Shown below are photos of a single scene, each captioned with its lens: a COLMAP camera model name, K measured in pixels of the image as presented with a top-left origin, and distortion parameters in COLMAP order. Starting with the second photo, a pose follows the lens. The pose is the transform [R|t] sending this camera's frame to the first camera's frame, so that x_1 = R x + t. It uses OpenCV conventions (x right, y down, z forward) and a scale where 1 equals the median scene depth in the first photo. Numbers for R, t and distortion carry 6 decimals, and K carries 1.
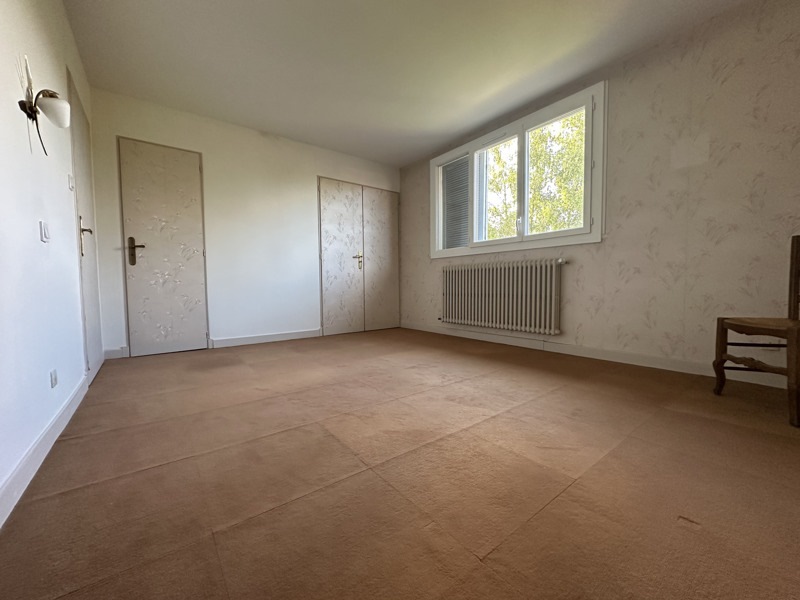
lens RADIAL K [[319.5, 0, 400.0], [0, 319.5, 300.0], [0, 0, 1]] dist [-0.008085, -0.000040]
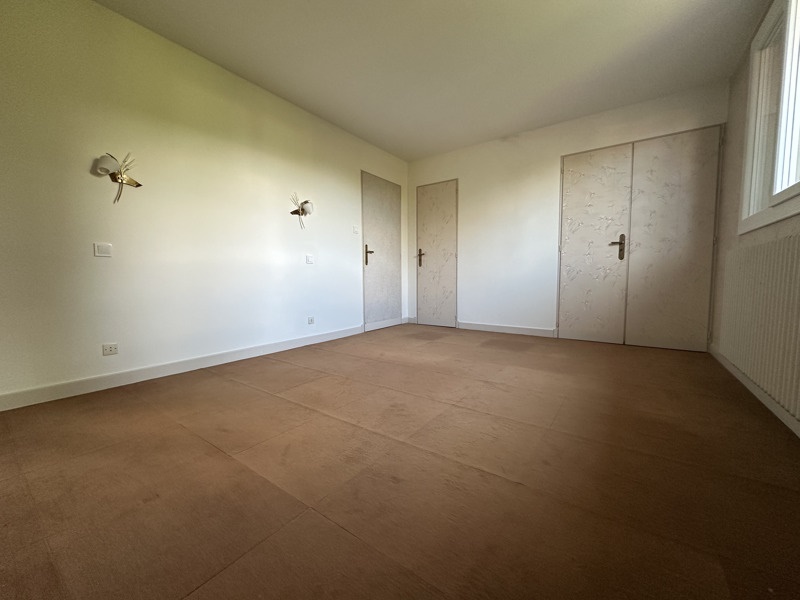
lens RADIAL K [[319.5, 0, 400.0], [0, 319.5, 300.0], [0, 0, 1]] dist [-0.008085, -0.000040]
pose [[0.285897, 0.077739, -0.955102, 0.595312], [-0.045312, 0.996686, 0.067560, -0.041915], [0.957188, 0.023963, 0.288472, 0.407058]]
